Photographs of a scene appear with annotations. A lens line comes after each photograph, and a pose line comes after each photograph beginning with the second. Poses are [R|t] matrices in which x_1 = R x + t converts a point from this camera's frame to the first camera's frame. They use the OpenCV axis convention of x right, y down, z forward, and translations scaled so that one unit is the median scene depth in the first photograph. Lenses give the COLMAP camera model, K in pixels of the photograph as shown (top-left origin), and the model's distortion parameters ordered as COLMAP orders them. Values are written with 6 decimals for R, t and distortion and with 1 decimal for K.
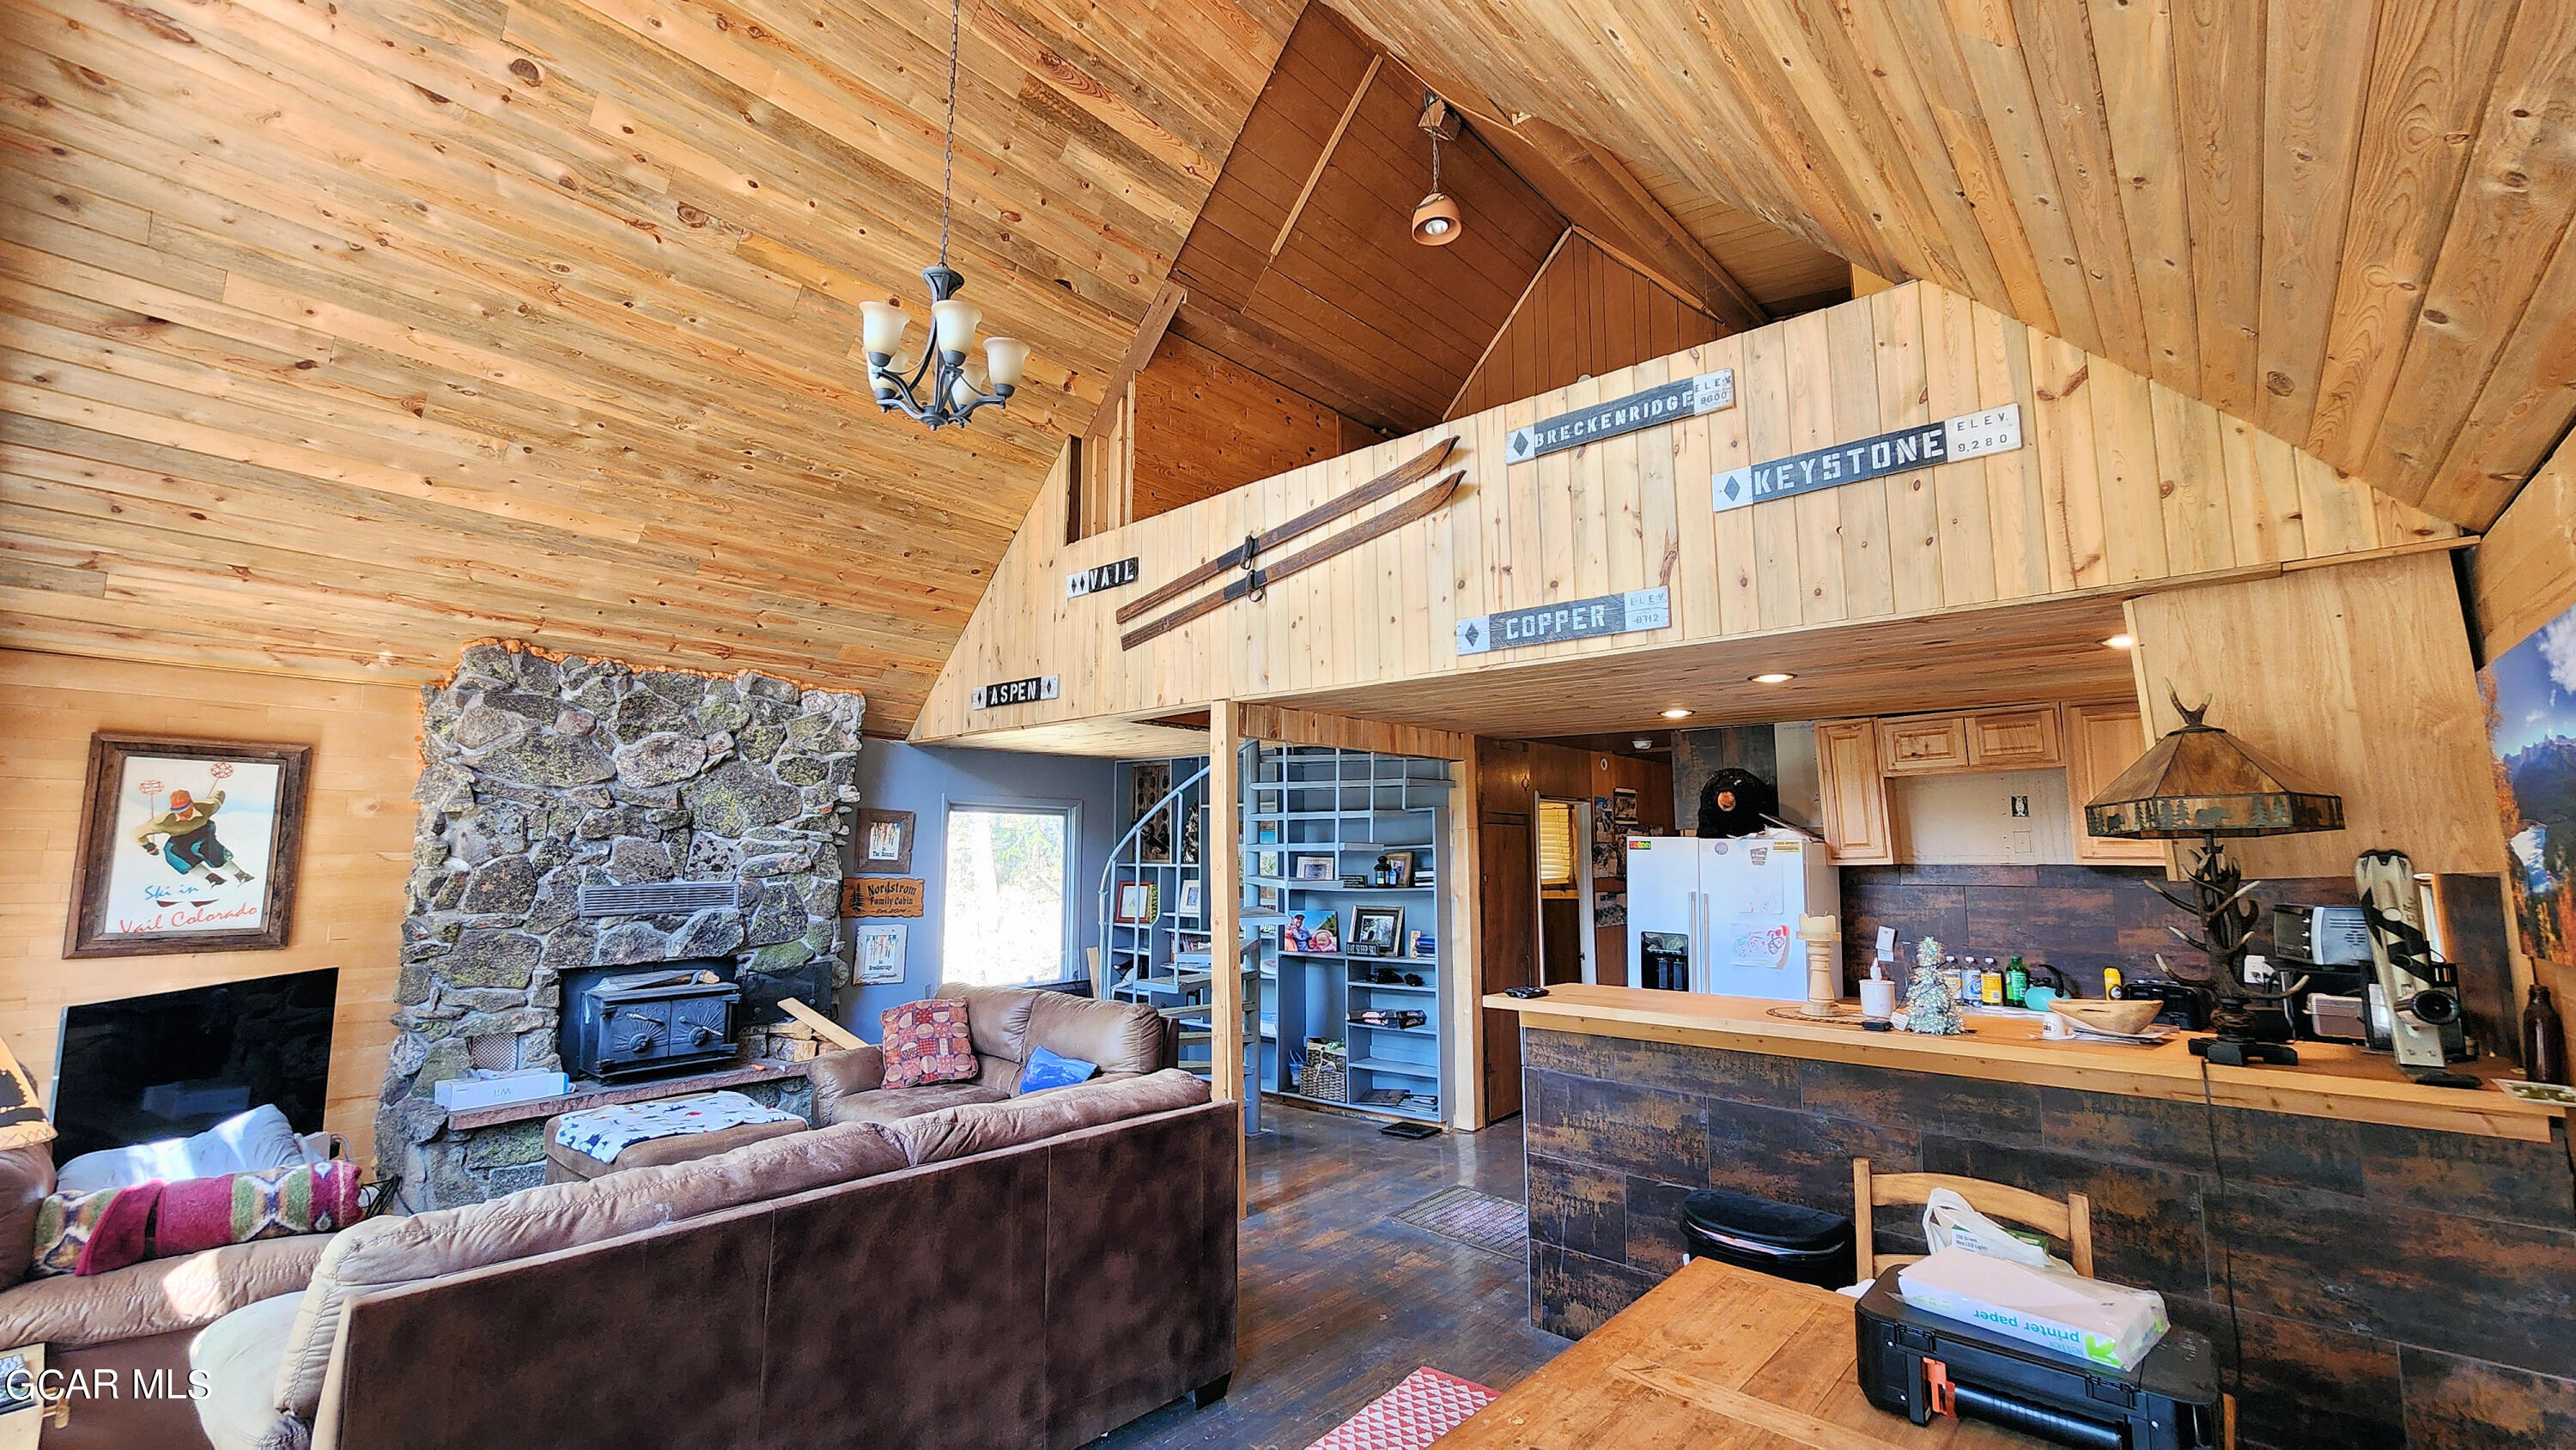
lens RADIAL K [[1065.6, 0, 1280.7], [0, 1065.6, 742.4], [0, 0, 1]] dist [-0.001561, 0.001856]
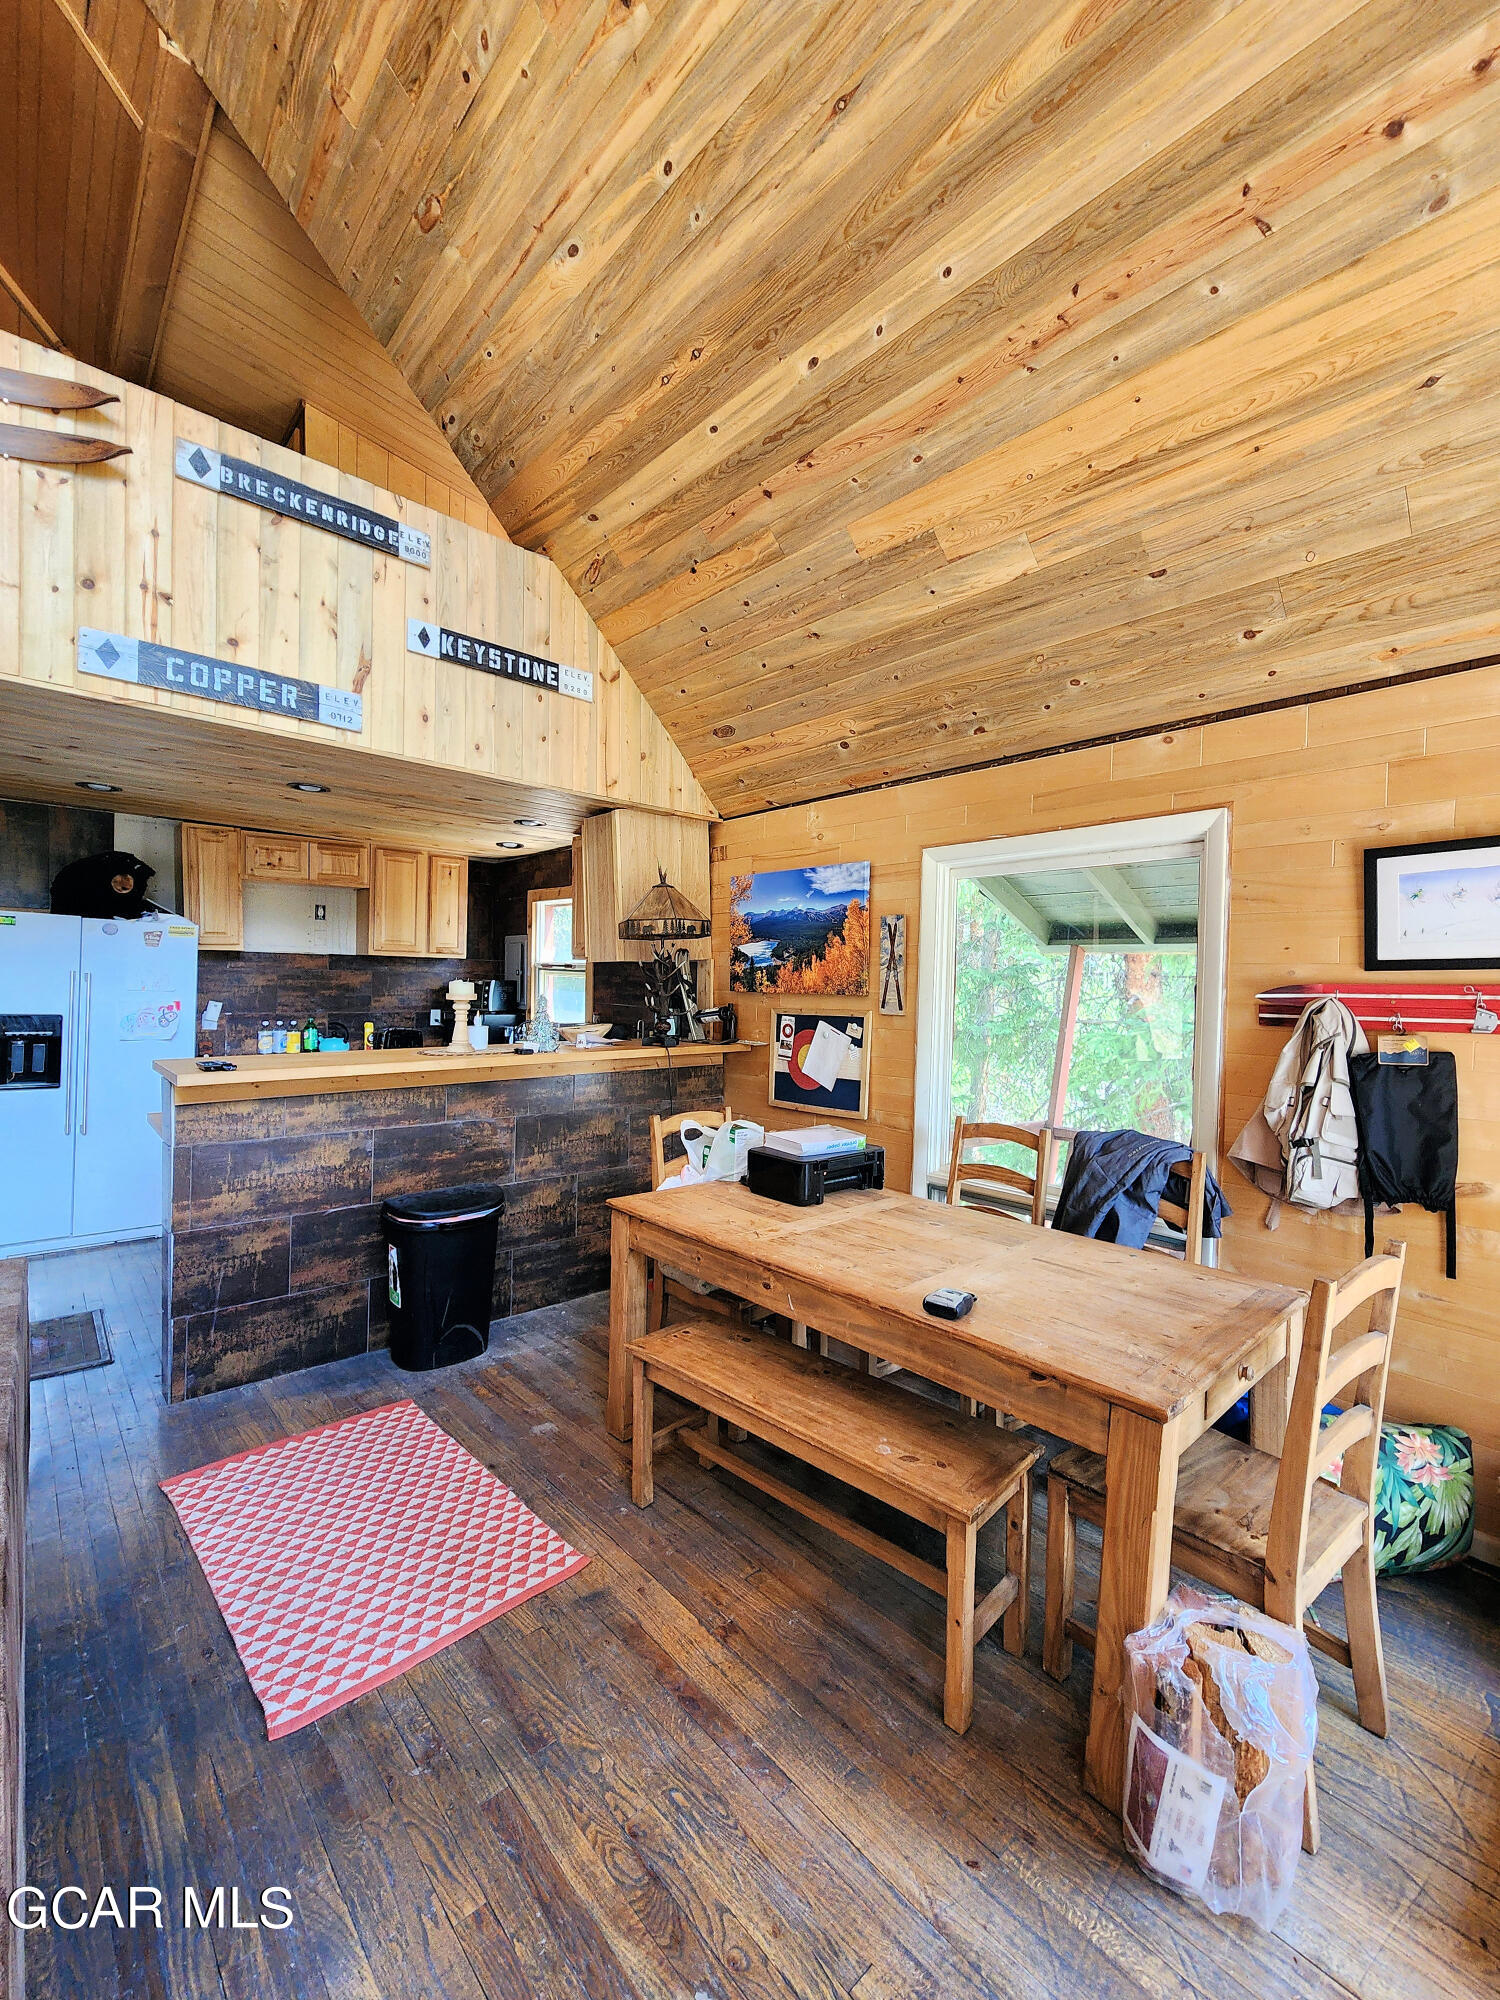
lens RADIAL K [[821.7, 0, 763.2], [0, 821.7, 995.5], [0, 0, 1]] dist [0.000787, 0.000266]
pose [[0.090478, -0.018983, 0.995718, -0.339066], [-0.130719, 0.990942, 0.030770, 0.061868], [-0.987282, -0.132944, 0.087177, 0.333050]]
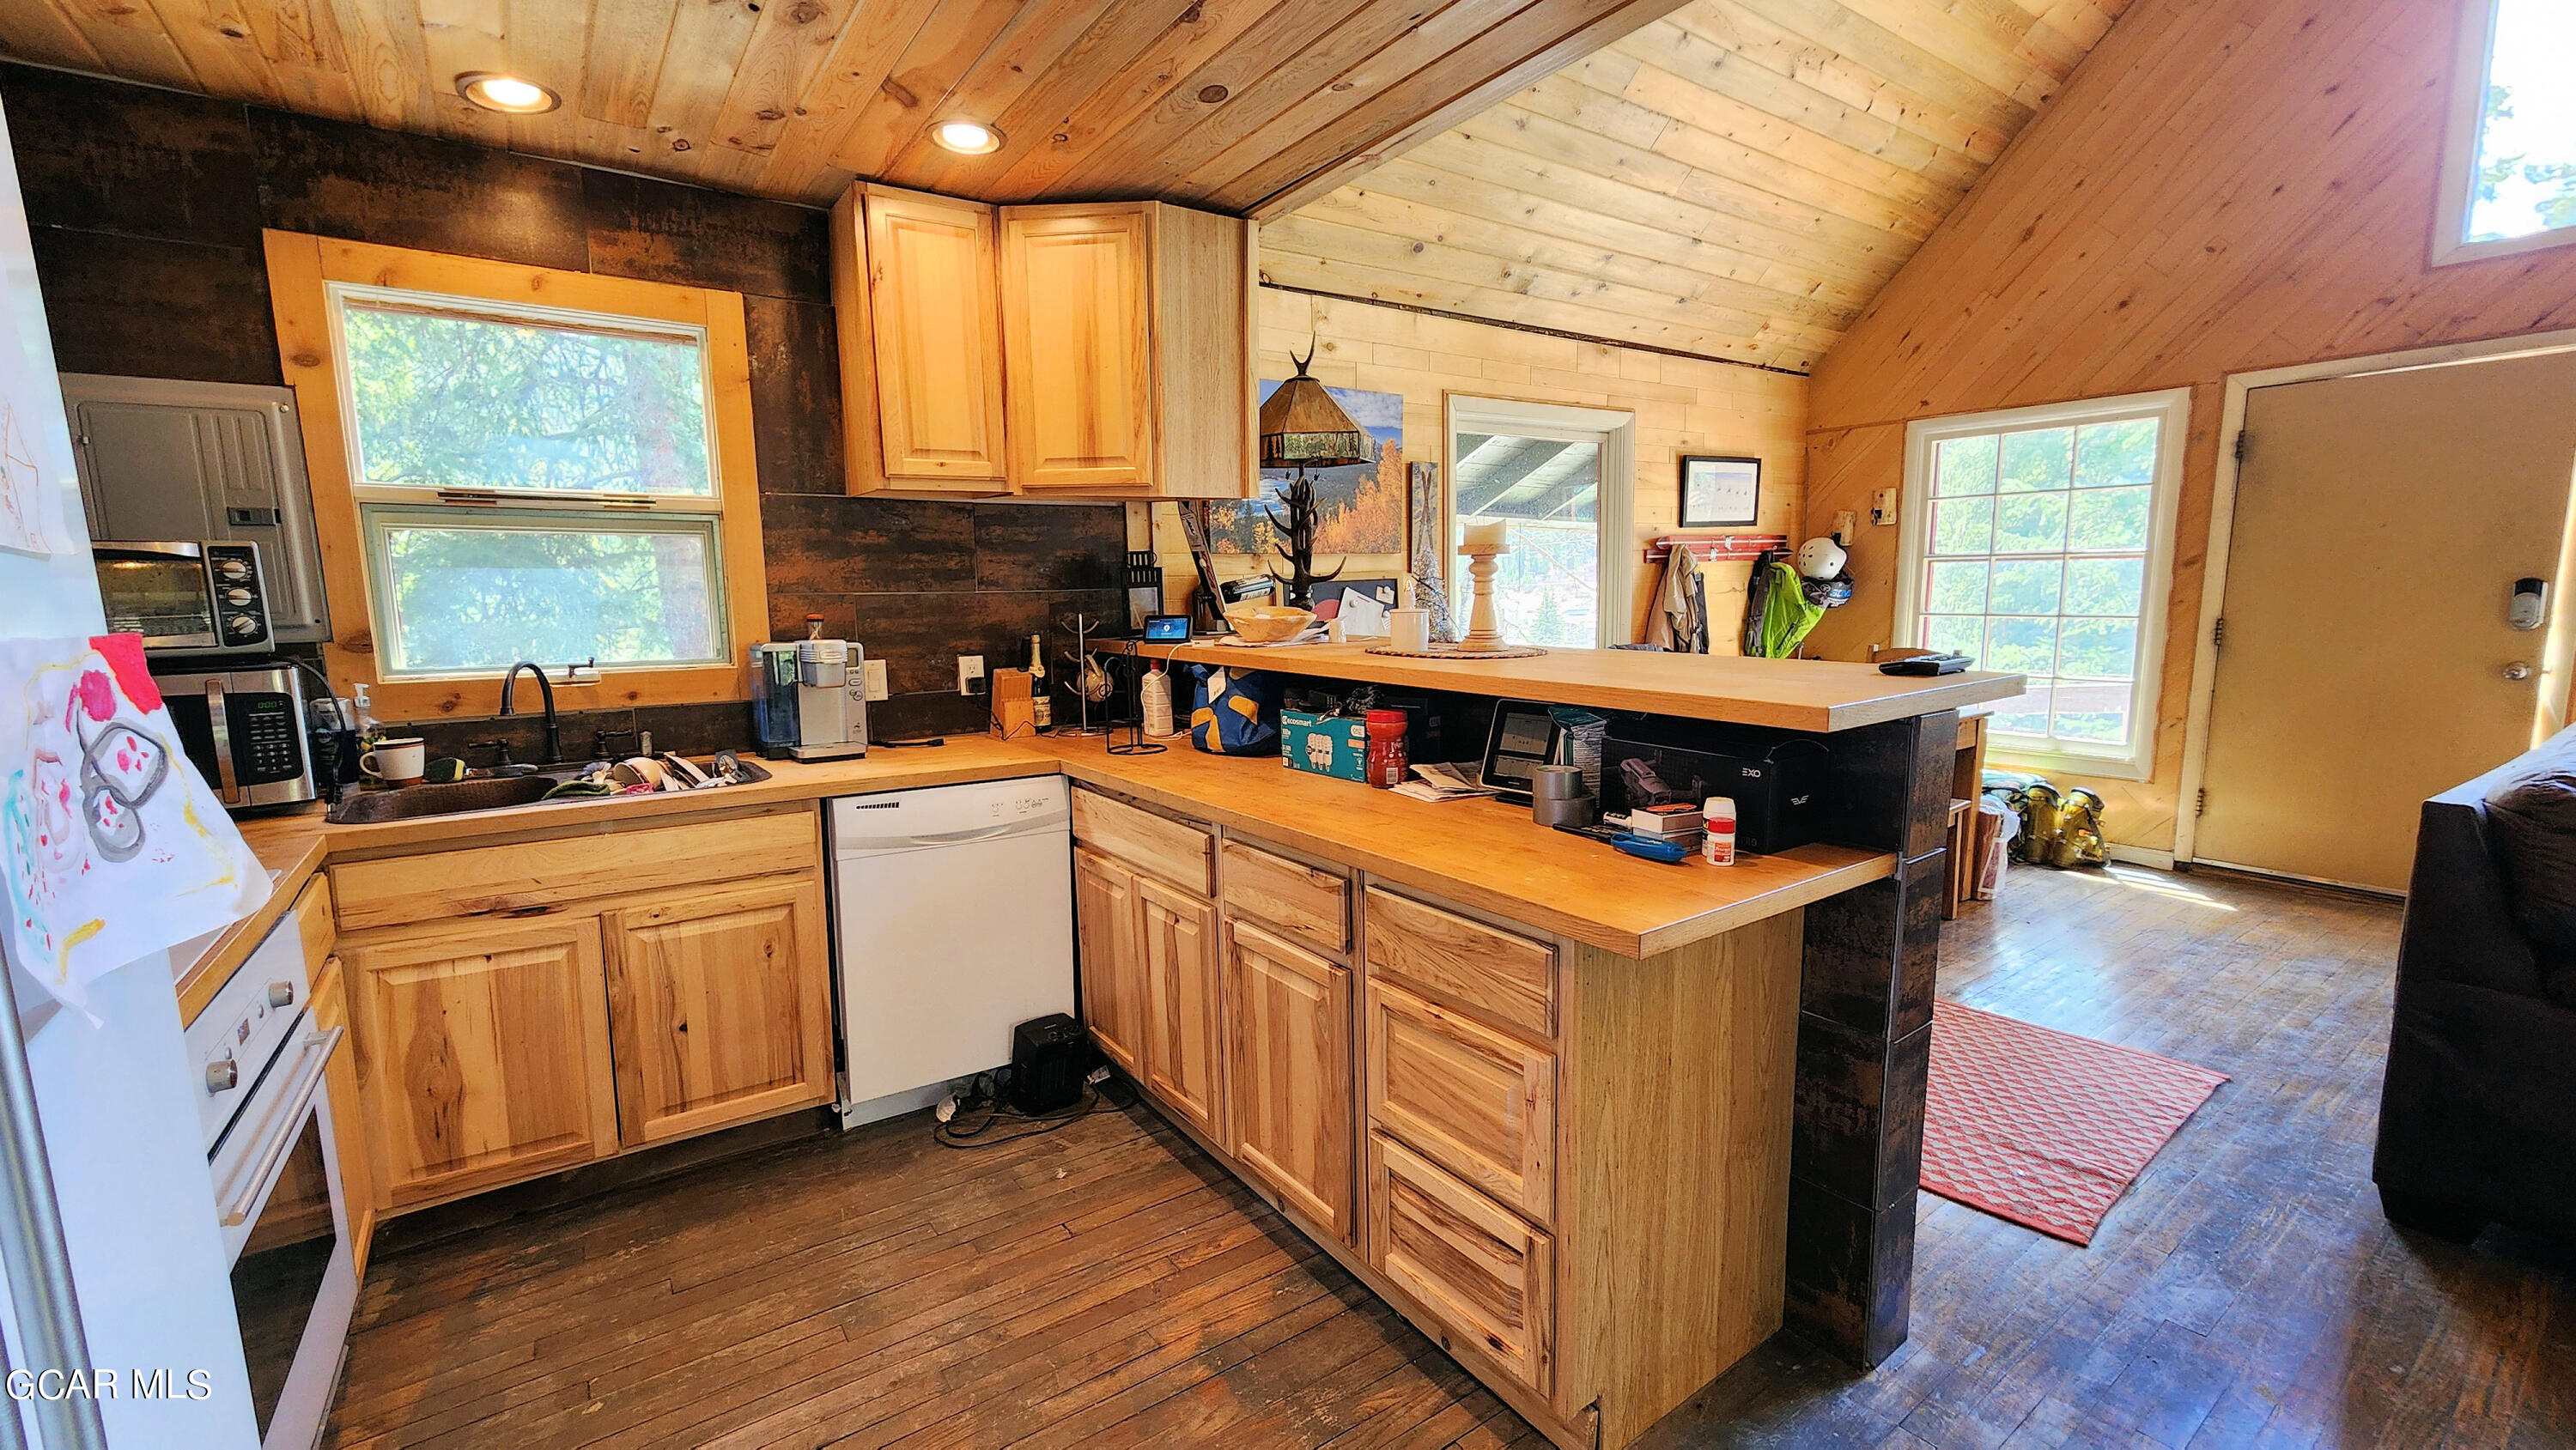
lens RADIAL K [[1065.6, 0, 1277.4], [0, 1065.6, 732.8], [0, 0, 1]] dist [-0.001561, 0.001856]
pose [[-0.974236, -0.016060, 0.224960, 0.306381], [-0.008445, 0.999360, 0.034772, 0.184665], [-0.225374, 0.031976, -0.973747, 1.145654]]
